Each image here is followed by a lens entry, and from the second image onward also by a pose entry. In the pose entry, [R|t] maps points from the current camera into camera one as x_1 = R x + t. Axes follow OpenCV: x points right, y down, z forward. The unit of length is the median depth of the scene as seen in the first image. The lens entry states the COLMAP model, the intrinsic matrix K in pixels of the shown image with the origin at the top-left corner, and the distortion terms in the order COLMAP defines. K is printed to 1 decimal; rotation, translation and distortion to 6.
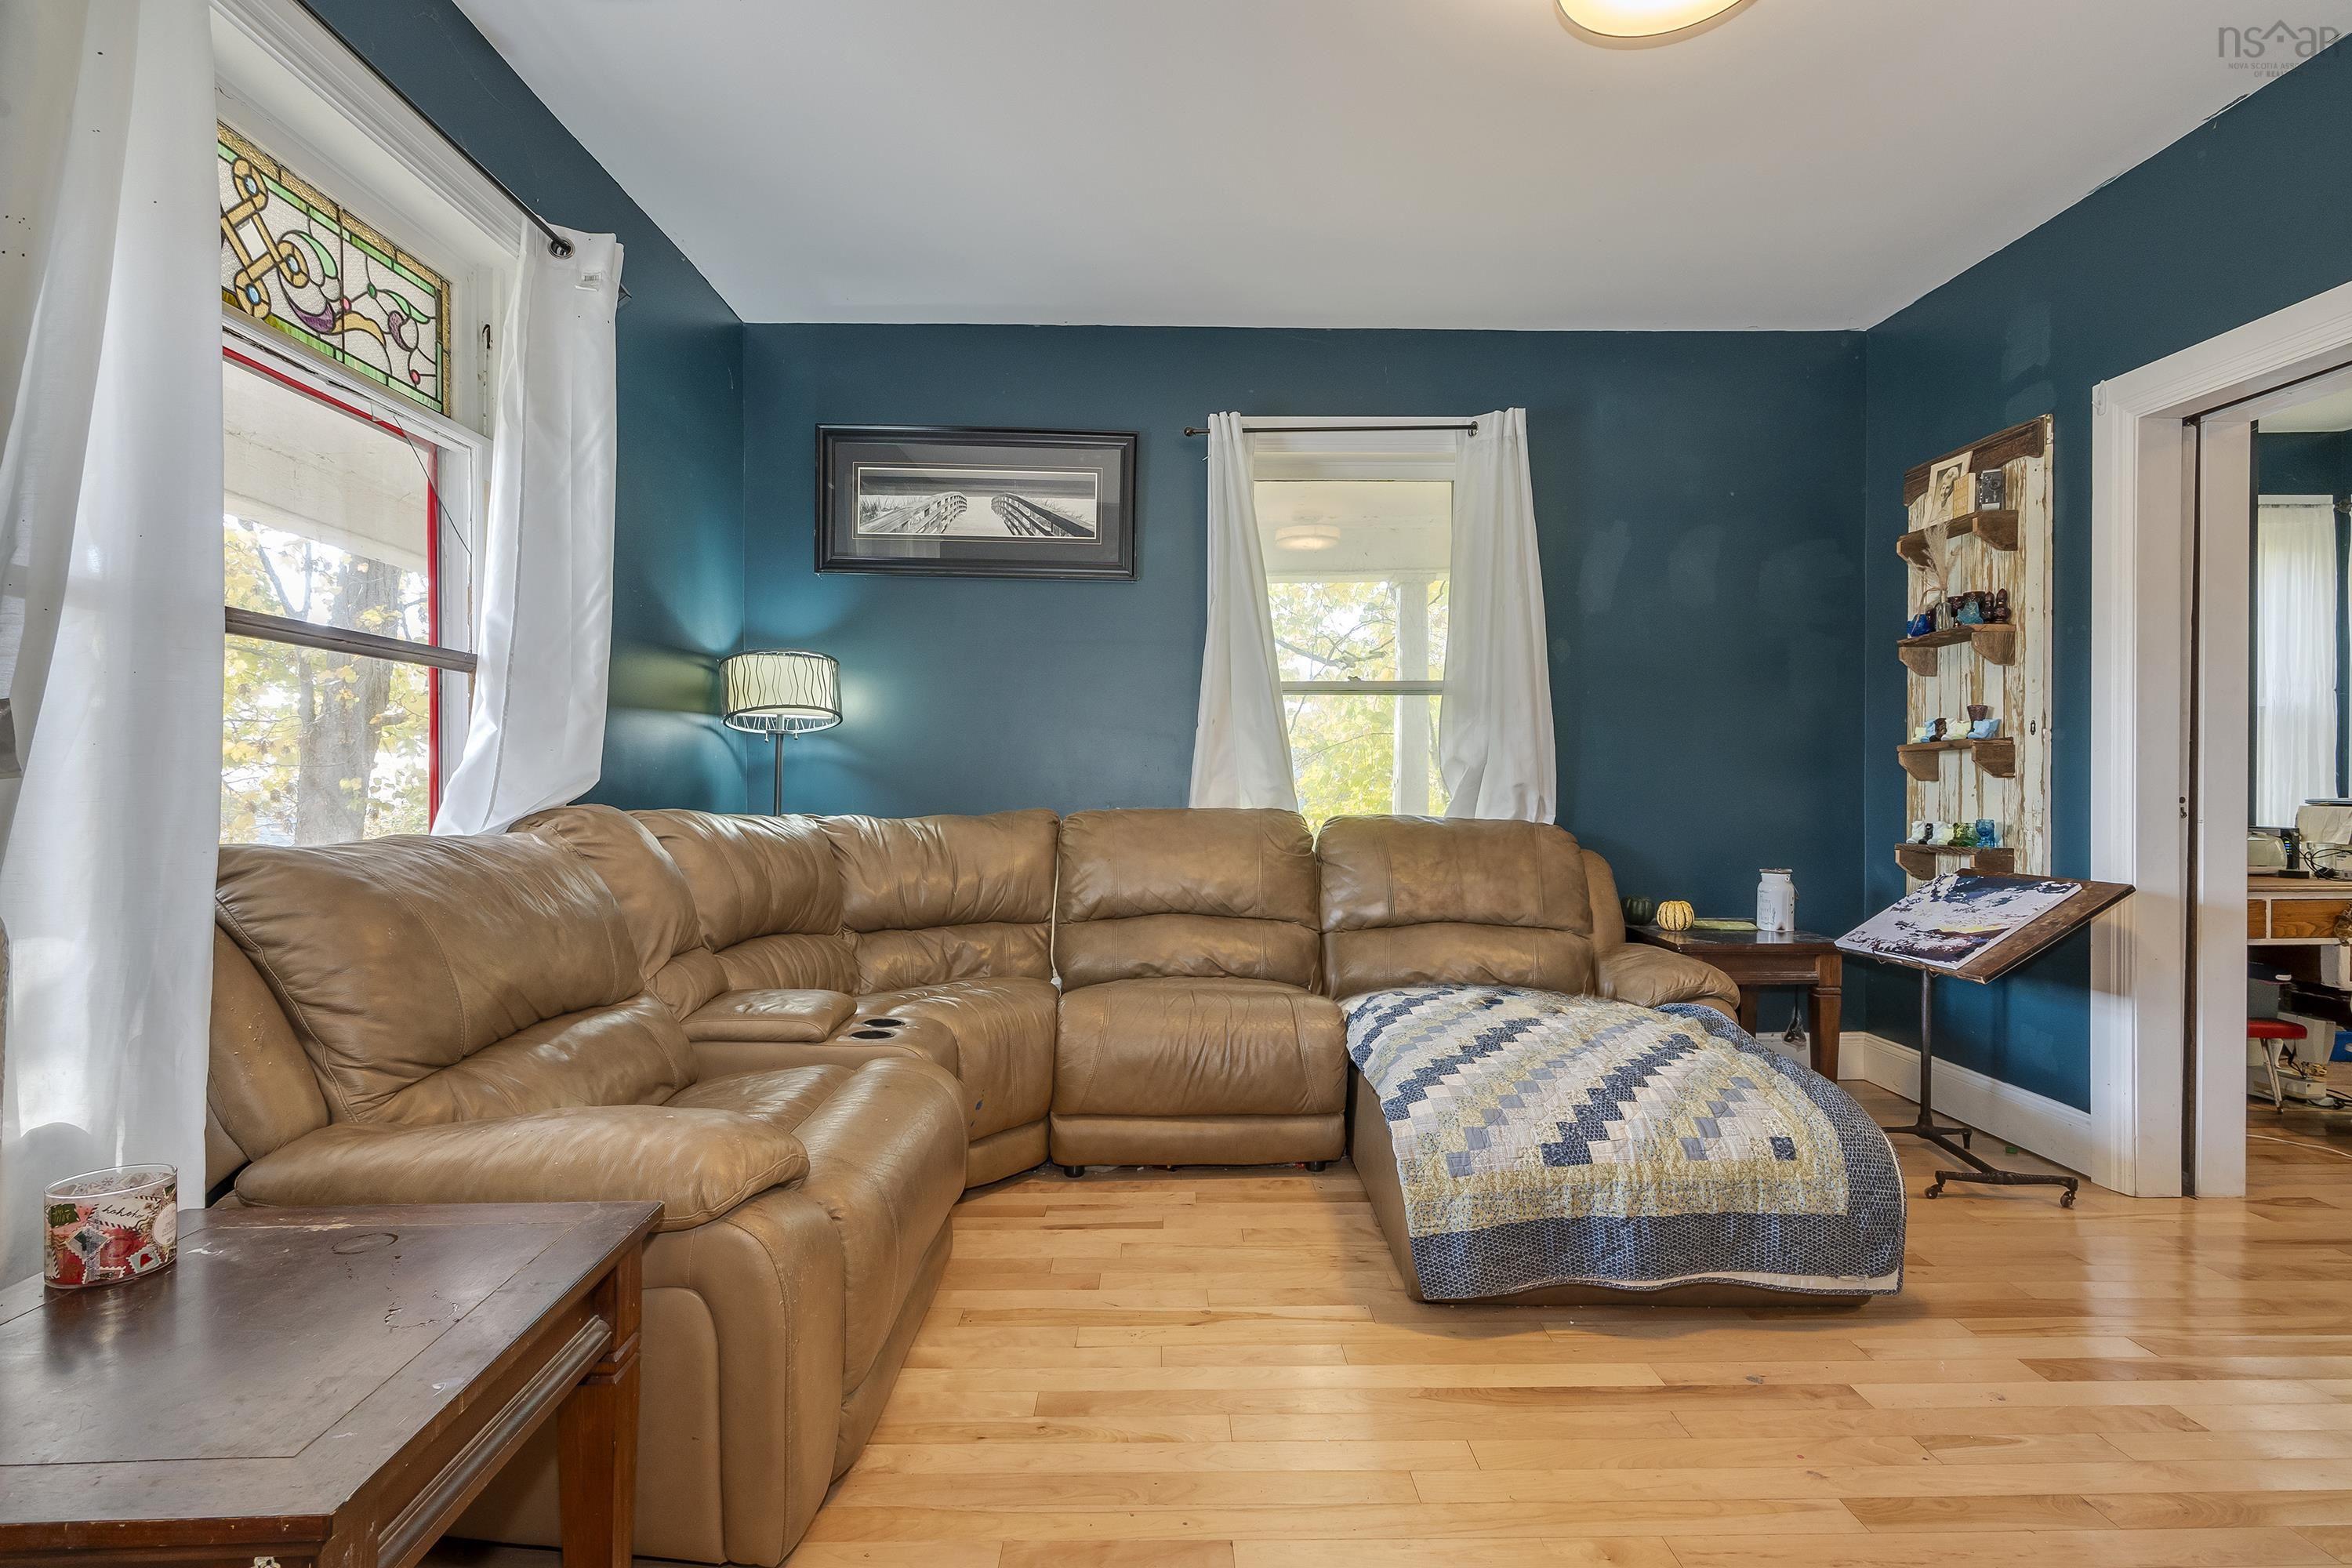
lens RADIAL K [[1184.5, 0, 1170.1], [0, 1184.5, 792.6], [0, 0, 1]] dist [-0.001963, 0.009440]
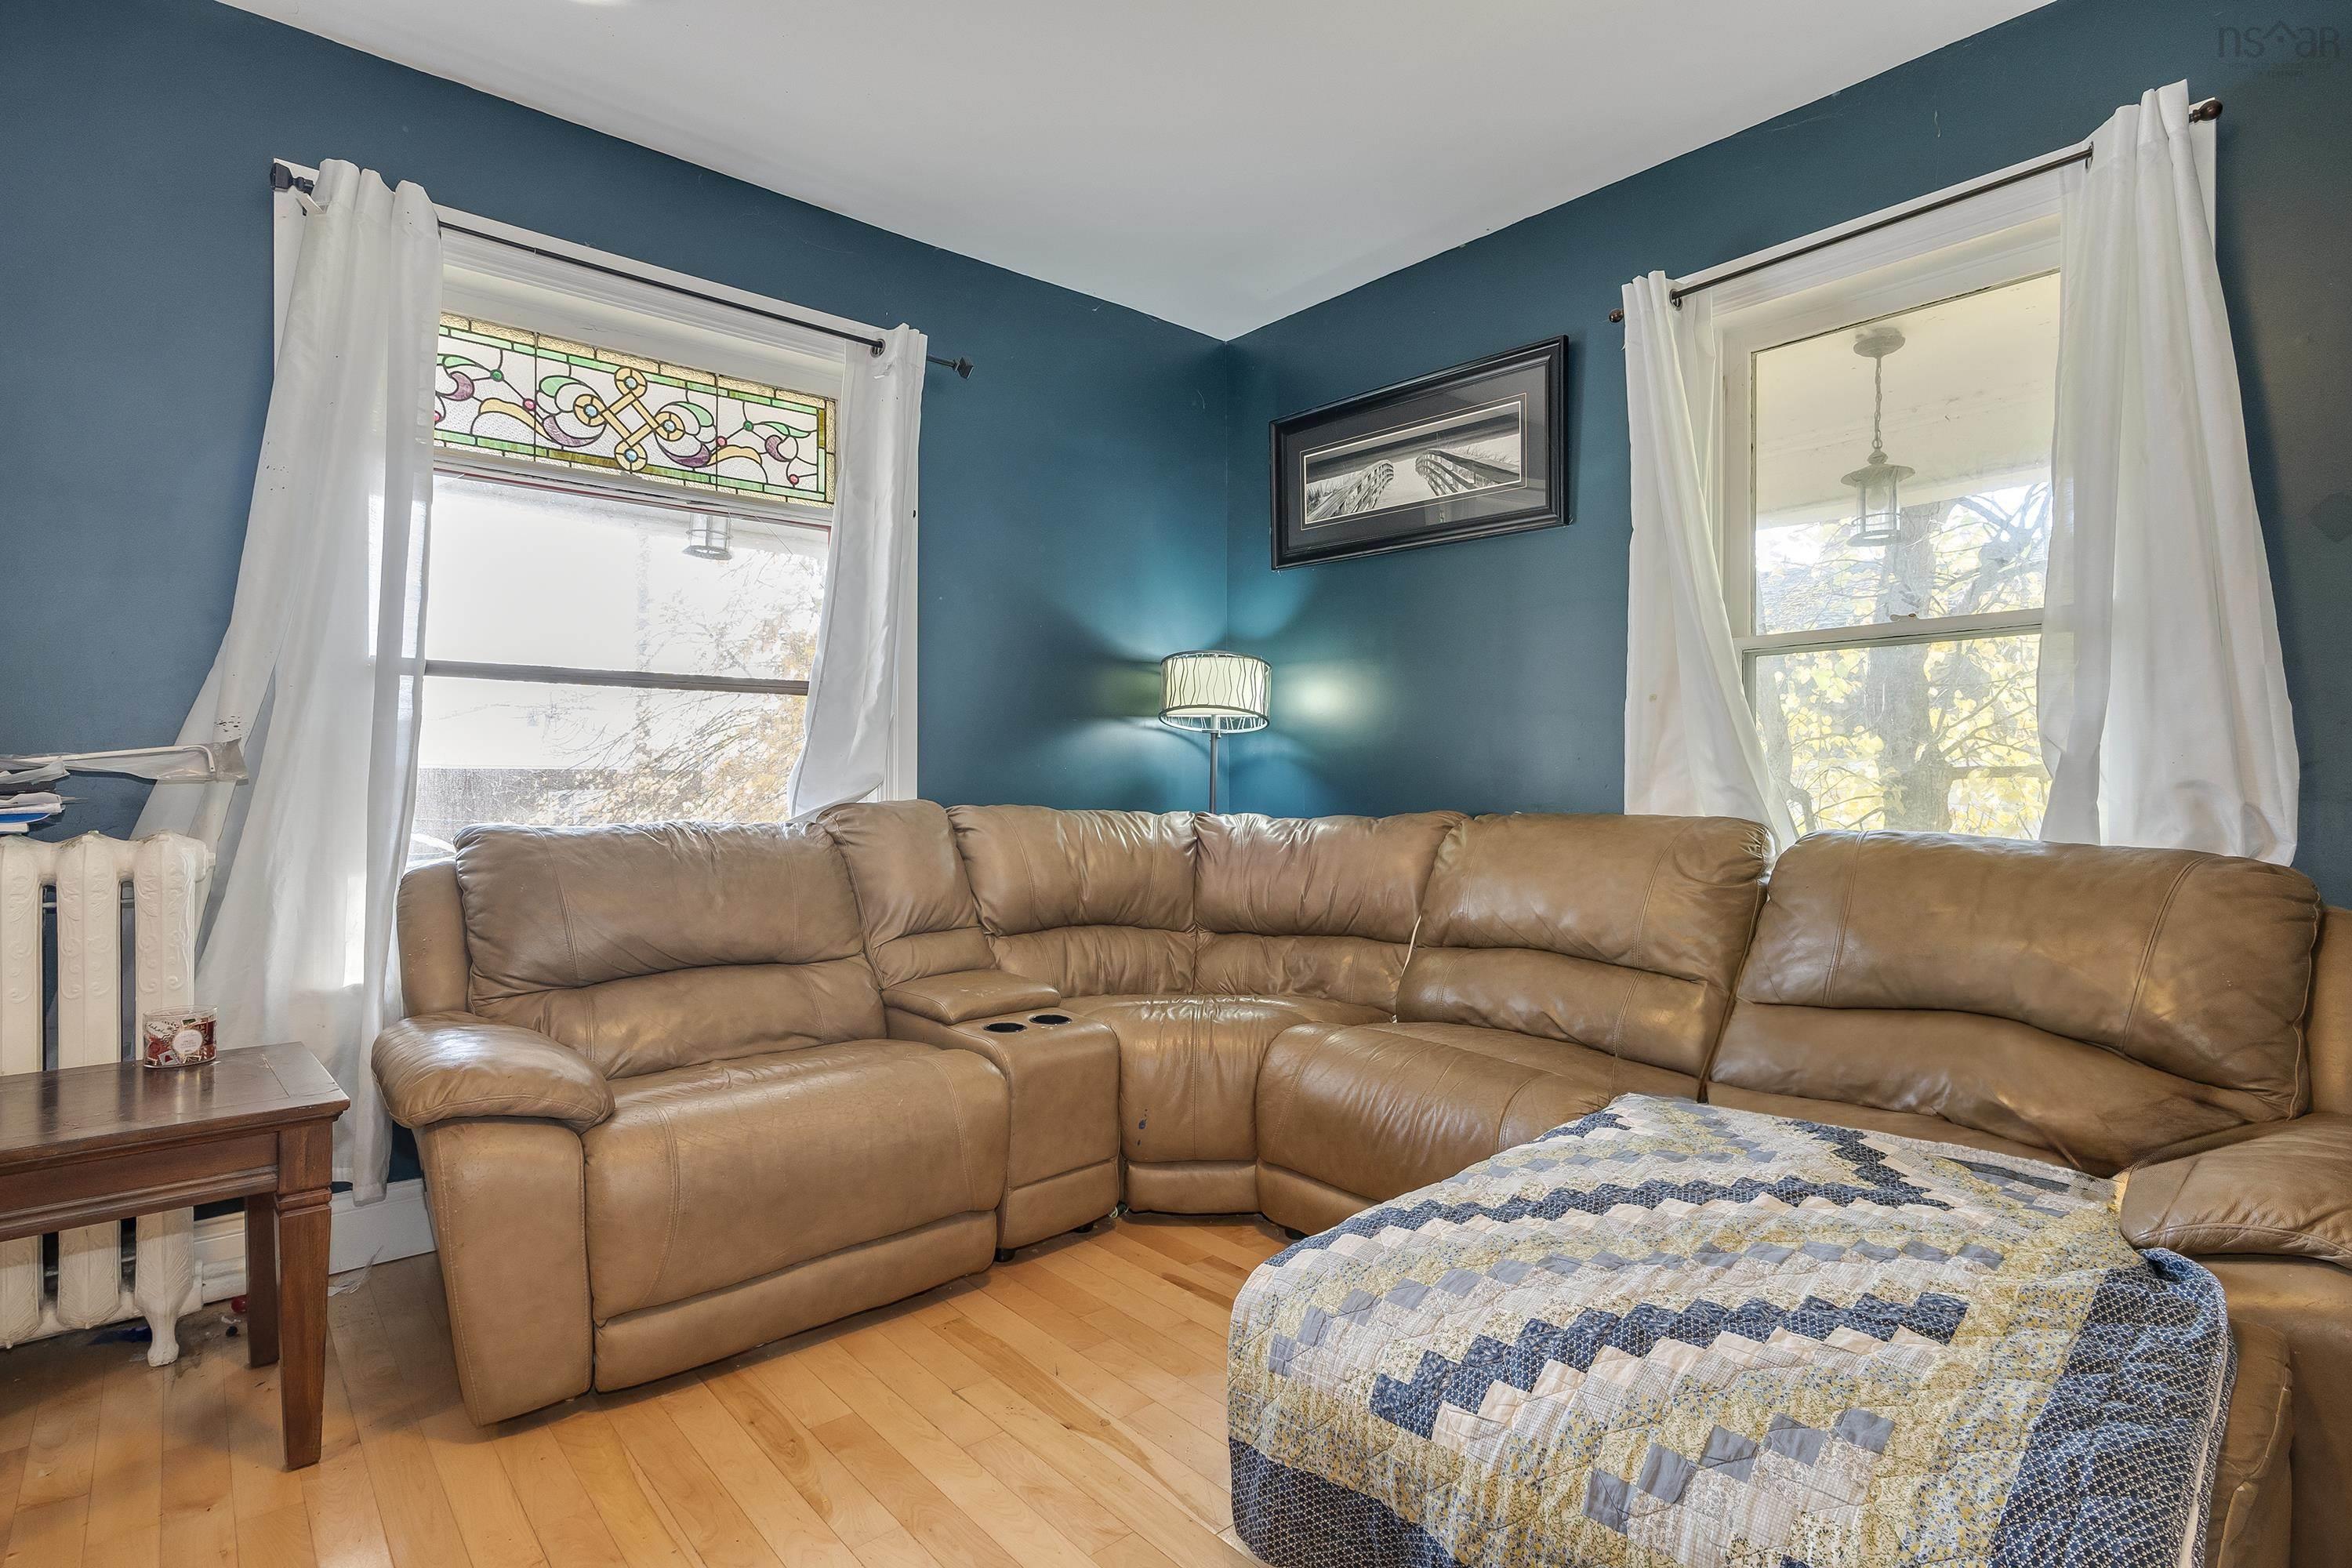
lens RADIAL K [[1170.4, 0, 1176.0], [0, 1170.4, 784.0], [0, 0, 1]] dist [0.000422, 0.000848]
pose [[0.636154, 0.002978, -0.771557, 0.659900], [-0.004113, 0.999991, 0.000469, -0.008335], [0.771551, 0.002876, 0.636160, 0.491681]]
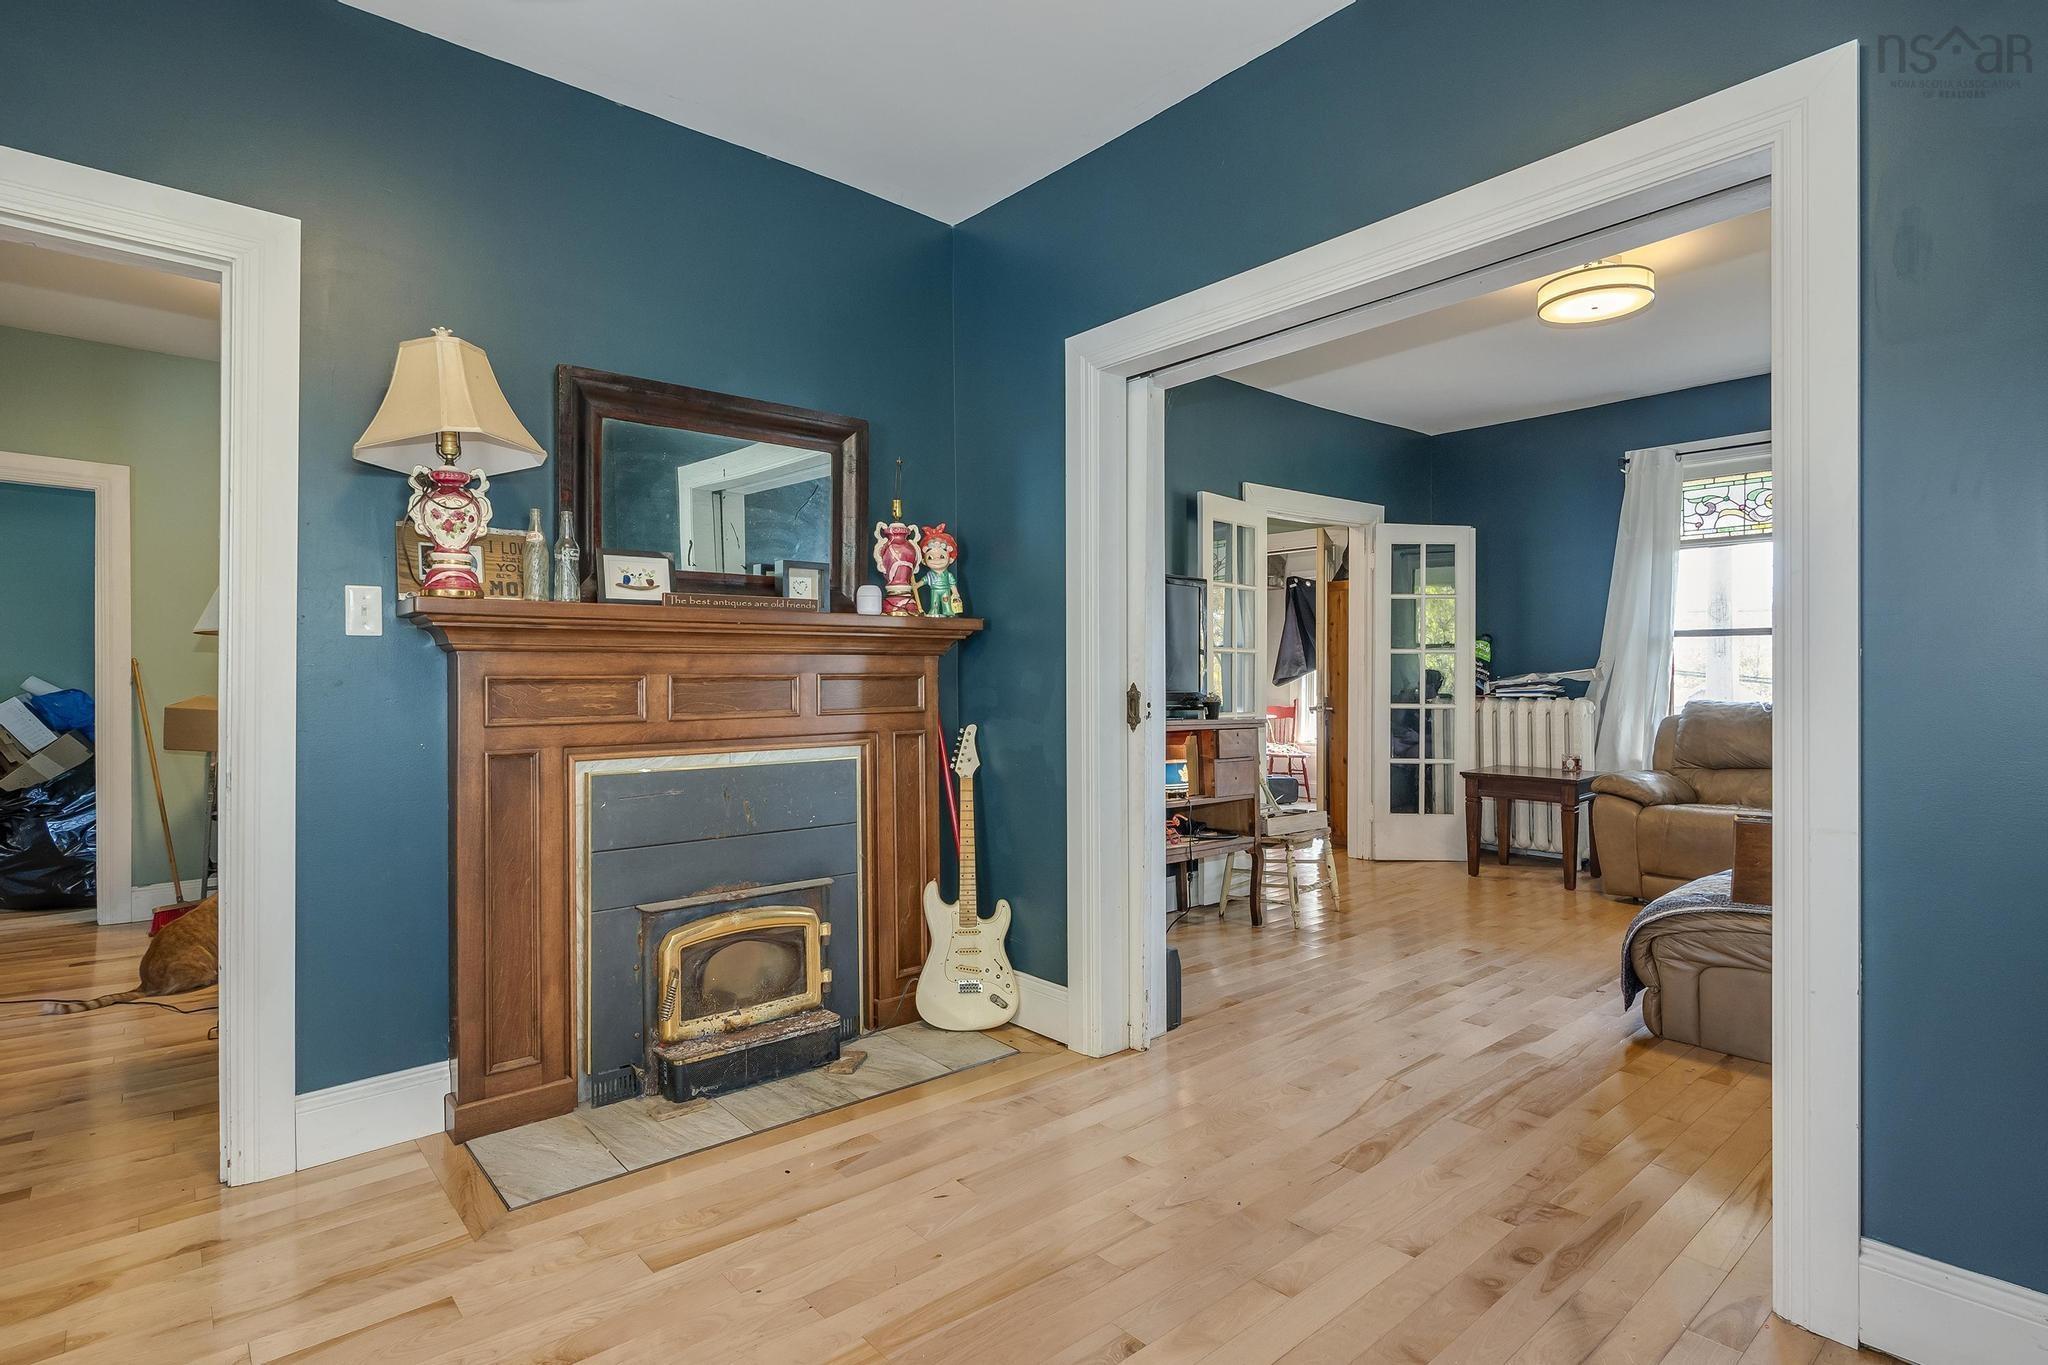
lens RADIAL K [[1019.3, 0, 1039.1], [0, 1019.3, 681.4], [0, 0, 1]] dist [-0.001232, 0.000363]
pose [[-0.766515, 0.008938, -0.642164, 1.920444], [0.001566, 0.999926, 0.012049, -0.034315], [0.642225, 0.008230, -0.766472, 1.438430]]
